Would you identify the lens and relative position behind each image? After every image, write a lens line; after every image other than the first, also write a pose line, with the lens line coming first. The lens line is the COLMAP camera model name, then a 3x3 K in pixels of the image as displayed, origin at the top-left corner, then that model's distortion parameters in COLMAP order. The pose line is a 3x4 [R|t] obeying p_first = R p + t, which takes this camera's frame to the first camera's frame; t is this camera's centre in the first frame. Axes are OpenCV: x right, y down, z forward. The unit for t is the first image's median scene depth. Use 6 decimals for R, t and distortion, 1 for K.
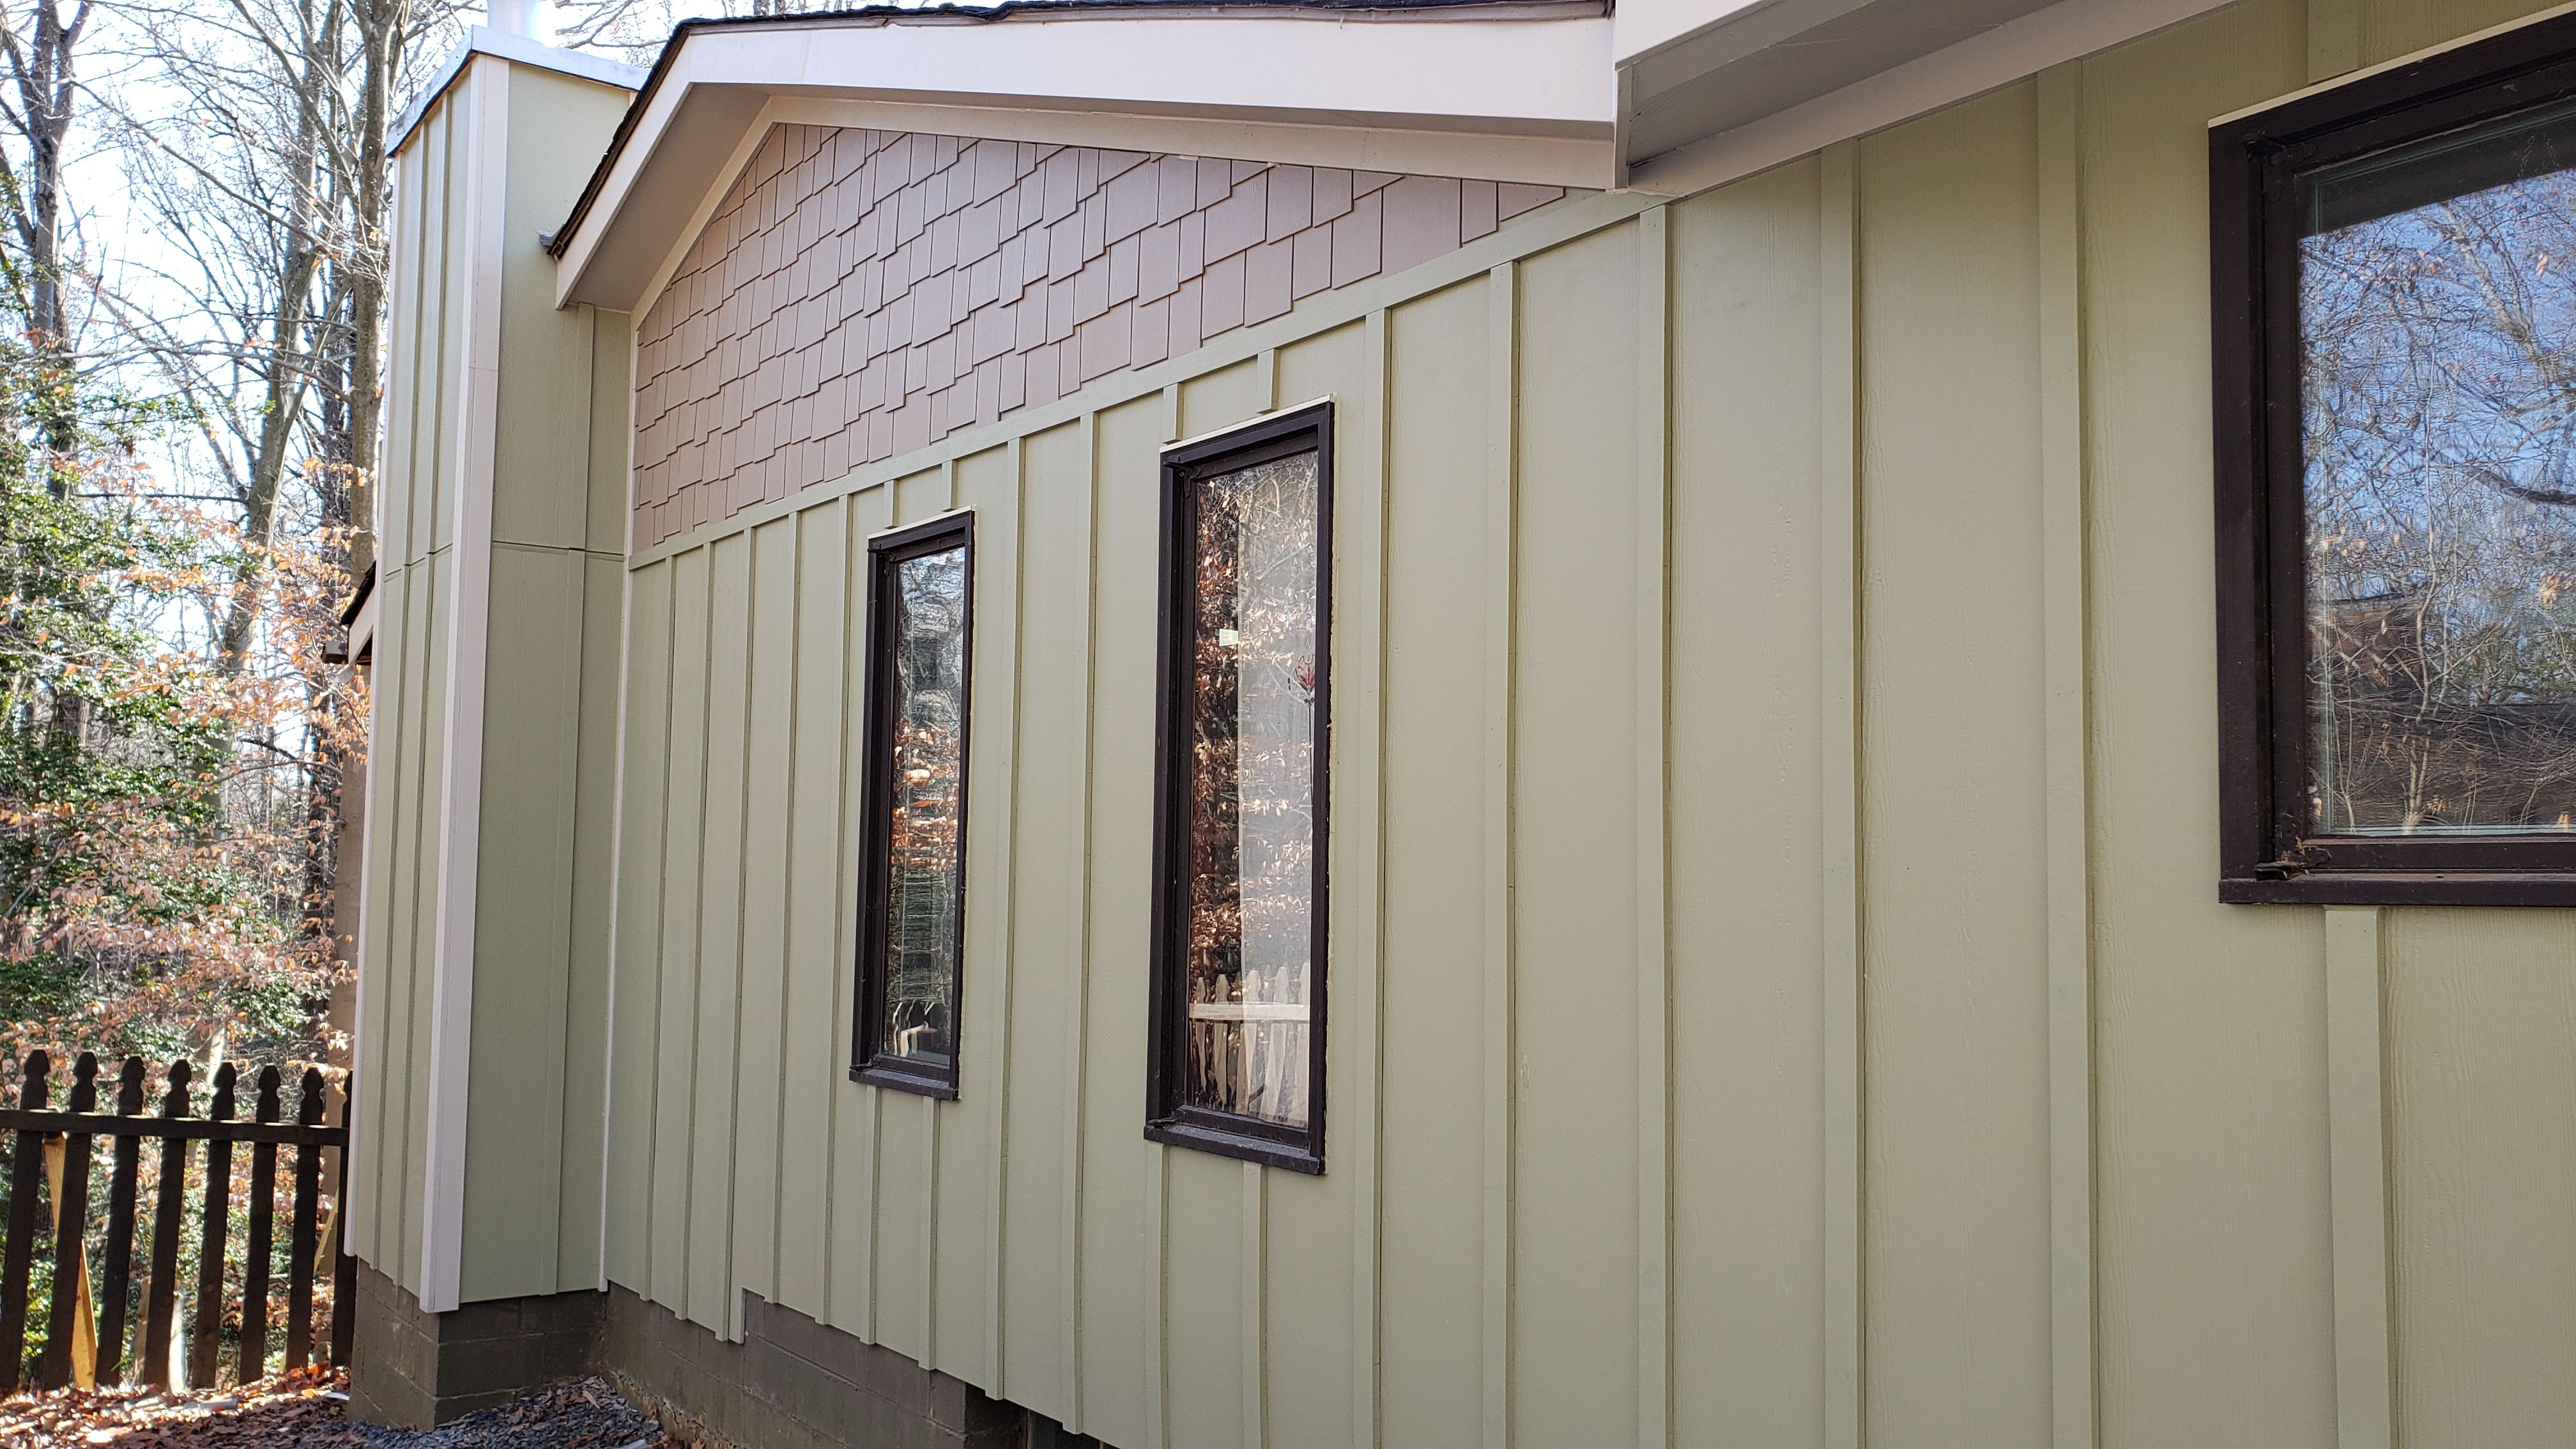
lens RADIAL K [[2016.3, 0, 1287.1], [0, 2016.3, 753.3], [0, 0, 1]] dist [0.079505, -0.174042]
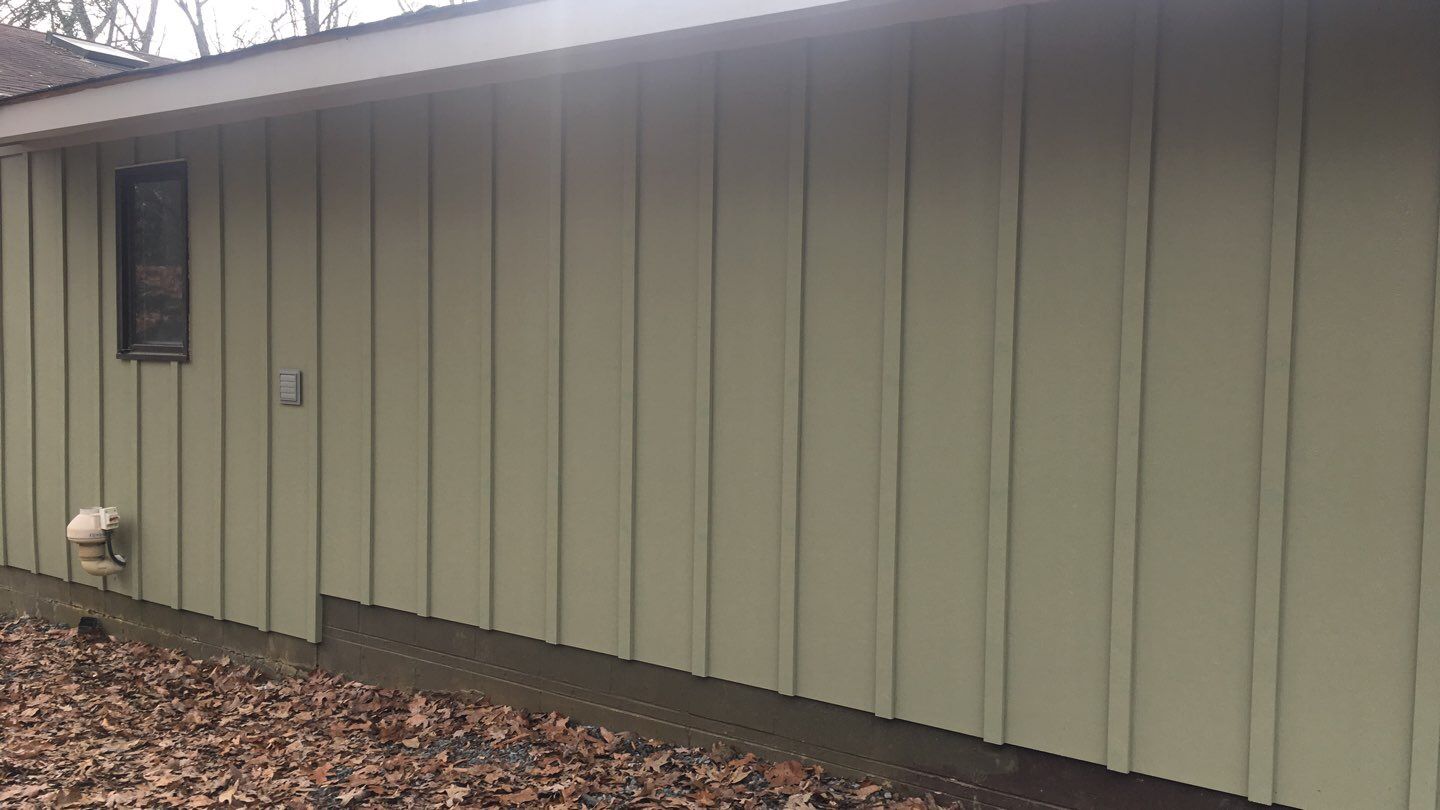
lens RADIAL K [[1217.3, 0, 720.0], [0, 1217.3, 405.0], [0, 0, 1]] dist [0.087175, -0.117694]
pose [[0.951673, -0.016602, 0.306663, 0.401660], [-0.022450, 0.992106, 0.123378, -0.081643], [-0.306290, -0.124300, 0.943788, -0.844631]]
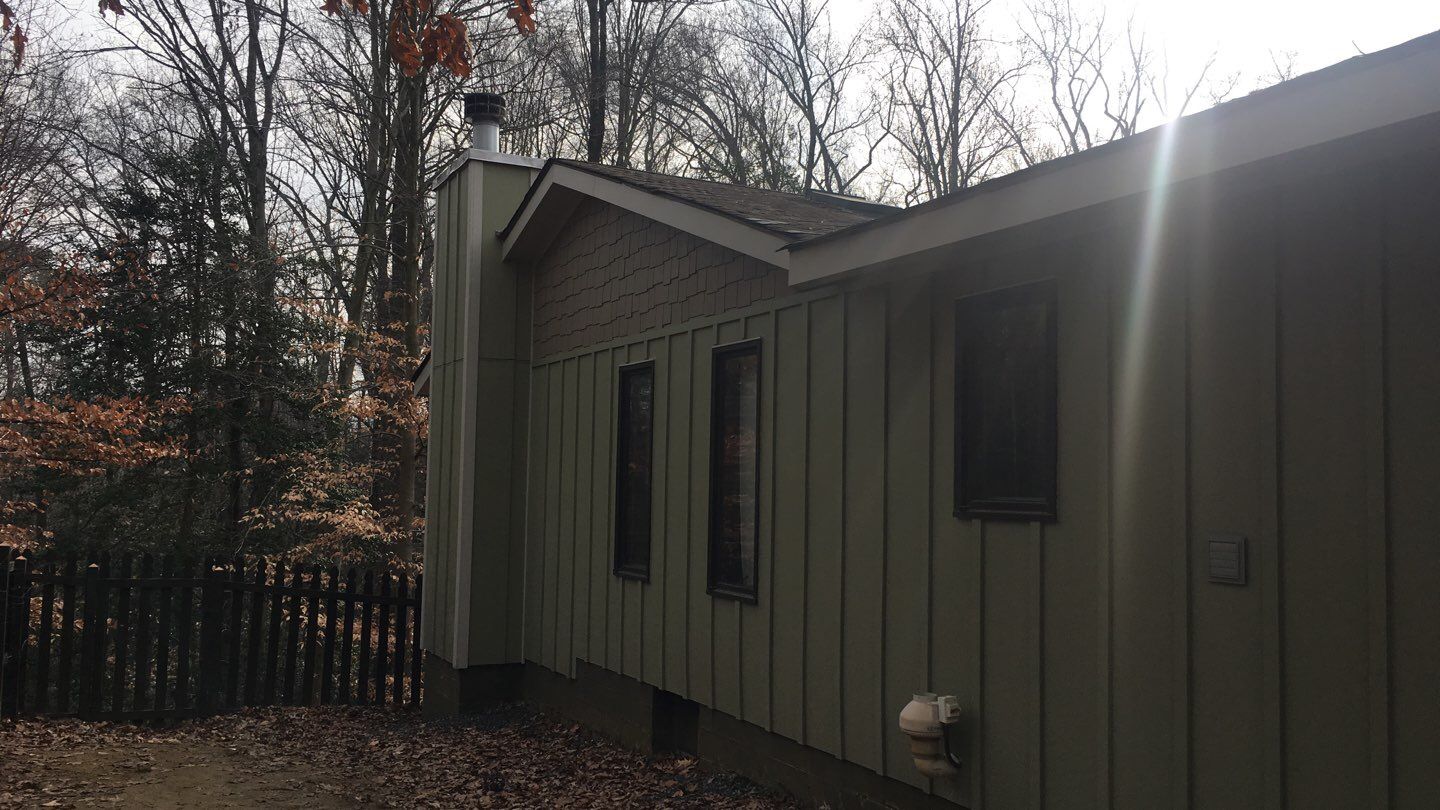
lens RADIAL K [[1217.3, 0, 720.0], [0, 1217.3, 405.0], [0, 0, 1]] dist [0.087175, -0.117694]
pose [[0.986630, -0.007759, -0.162792, 0.188345], [0.007621, 0.999970, -0.001474, -0.058204], [0.162799, 0.000213, 0.986659, -0.560986]]
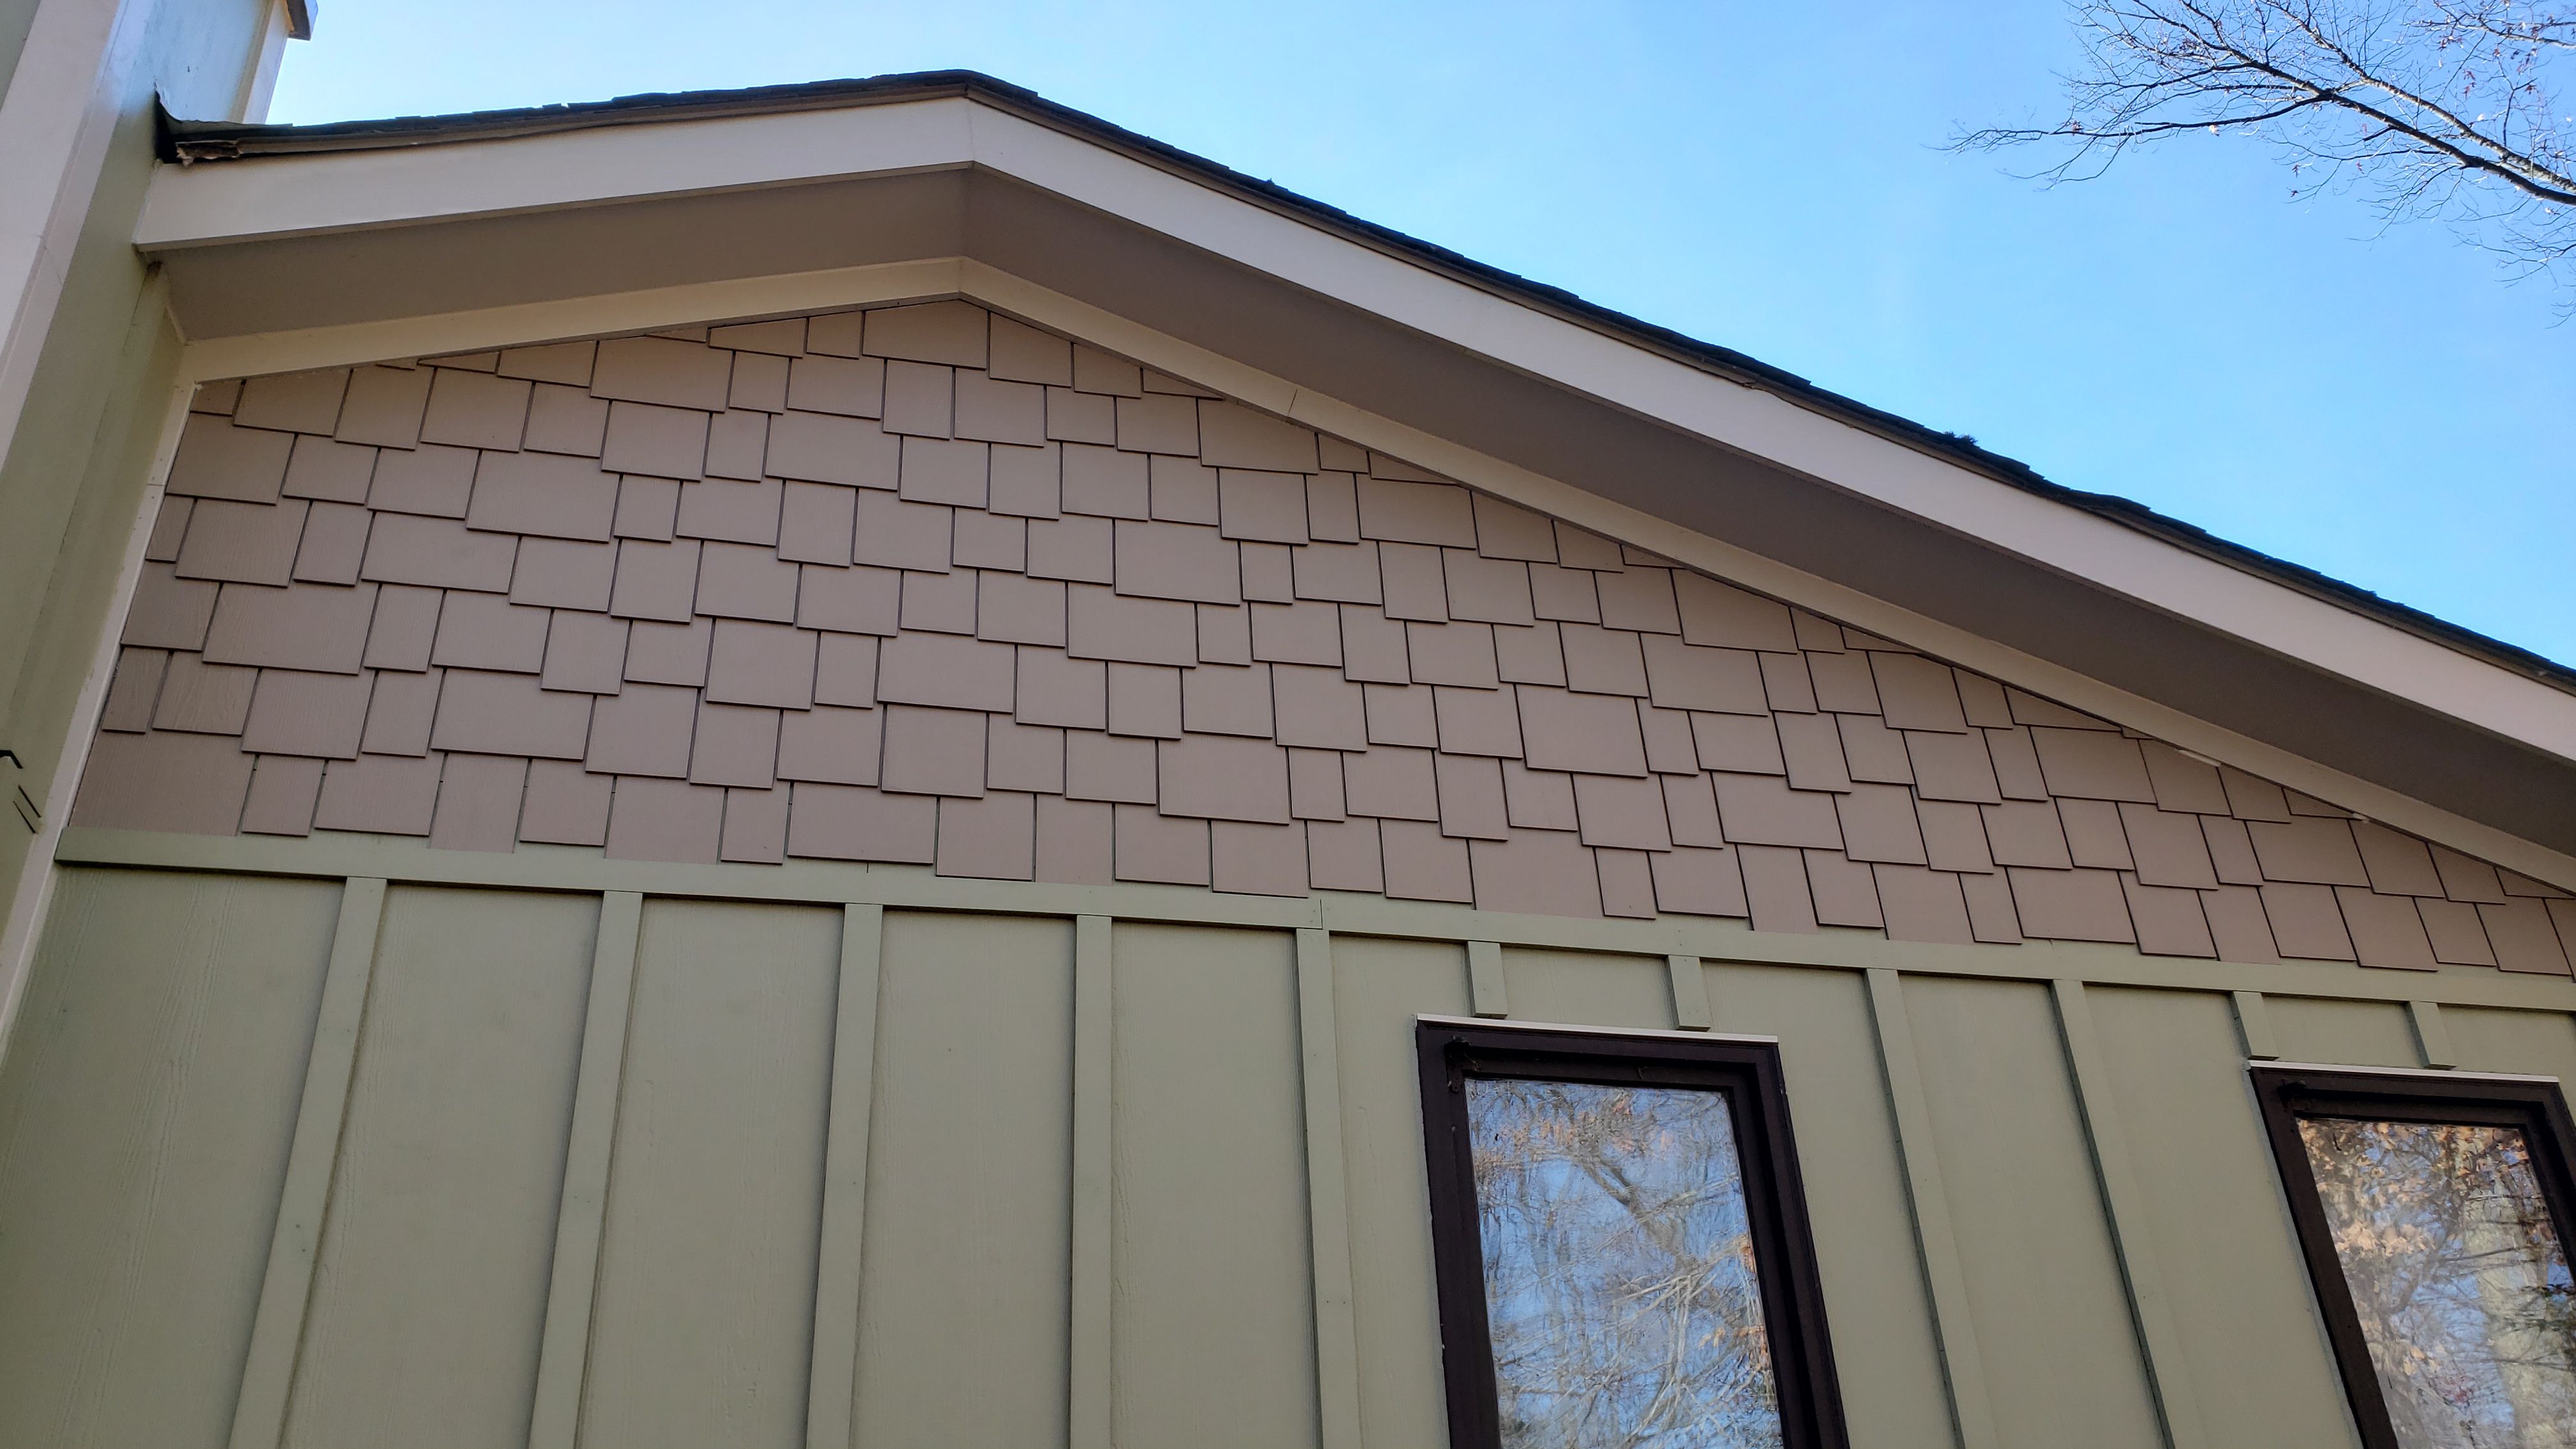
lens RADIAL K [[2016.3, 0, 1287.1], [0, 2016.3, 753.3], [0, 0, 1]] dist [0.079505, -0.174042]
pose [[0.403118, 0.417378, 0.814428, -0.790828], [-0.020936, 0.893914, -0.447750, 0.094234], [-0.914909, 0.163445, 0.369091, 0.876195]]
